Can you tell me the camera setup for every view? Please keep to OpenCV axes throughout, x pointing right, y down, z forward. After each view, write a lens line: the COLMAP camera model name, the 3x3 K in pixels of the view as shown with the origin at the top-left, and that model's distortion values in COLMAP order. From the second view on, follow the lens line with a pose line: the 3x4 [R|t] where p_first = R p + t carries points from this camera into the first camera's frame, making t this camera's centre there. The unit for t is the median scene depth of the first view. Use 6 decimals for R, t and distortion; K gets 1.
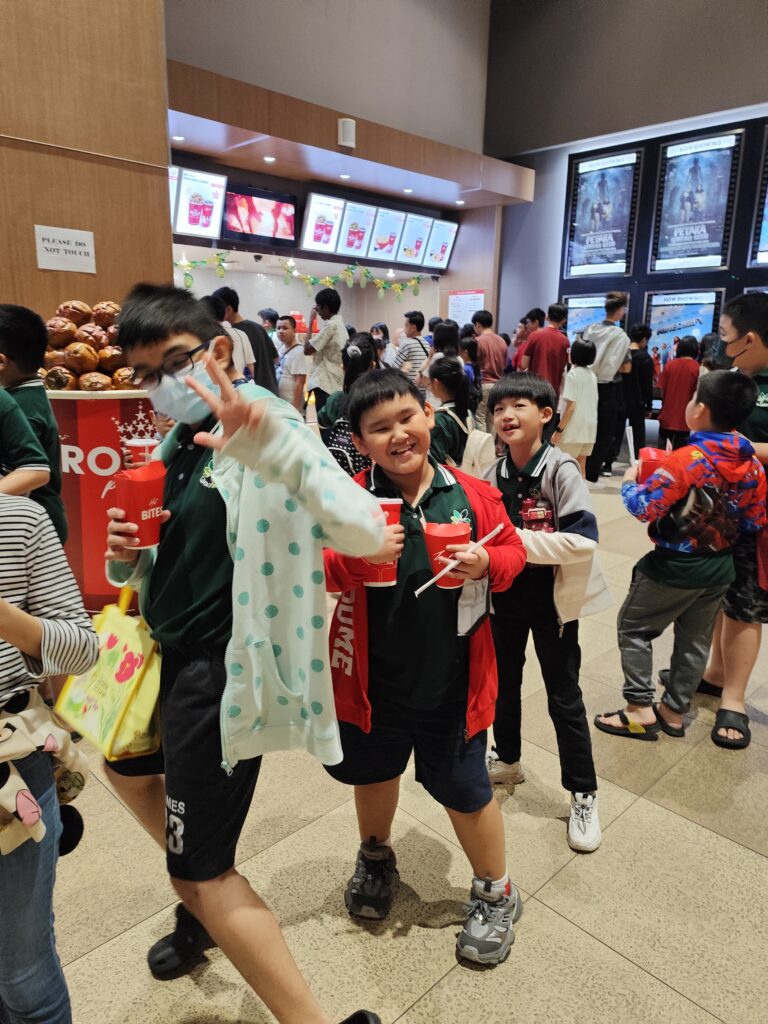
lens RADIAL K [[708.2, 0, 380.6], [0, 708.2, 510.7], [0, 0, 1]] dist [-0.008062, -0.008185]
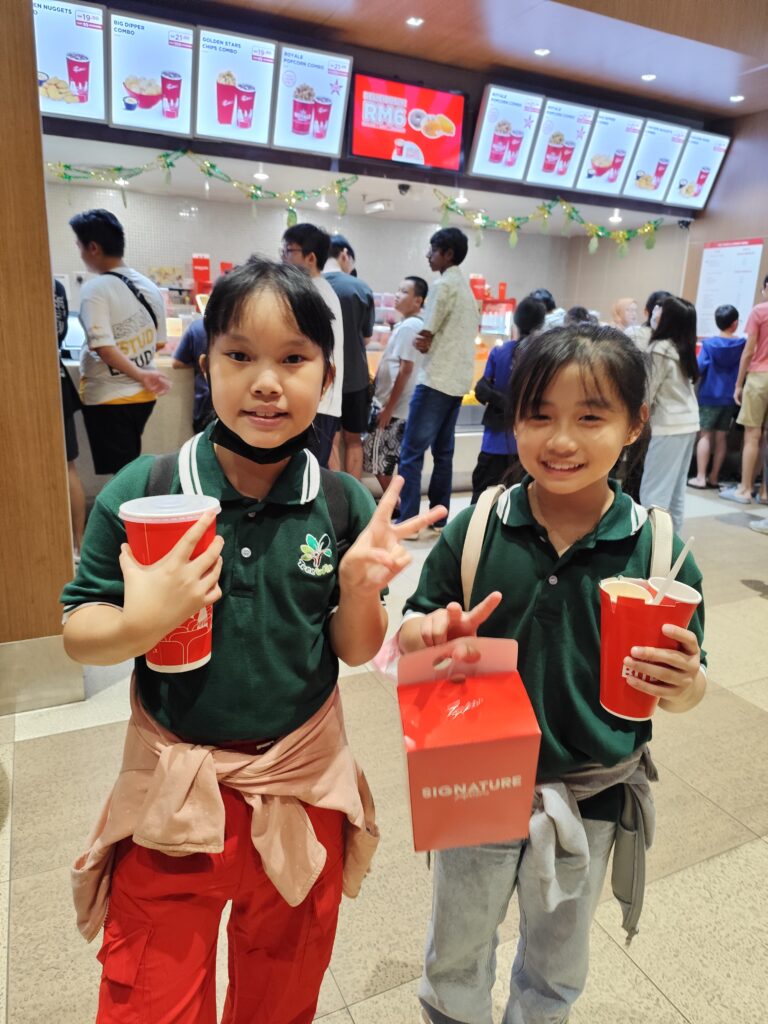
lens RADIAL K [[708.2, 0, 390.4], [0, 708.2, 512.2], [0, 0, 1]] dist [-0.008062, -0.008185]
pose [[0.947018, 0.102444, -0.304405, 0.050774], [-0.094746, 0.994698, 0.039995, -0.066203], [0.306888, -0.009035, 0.951703, 0.316471]]
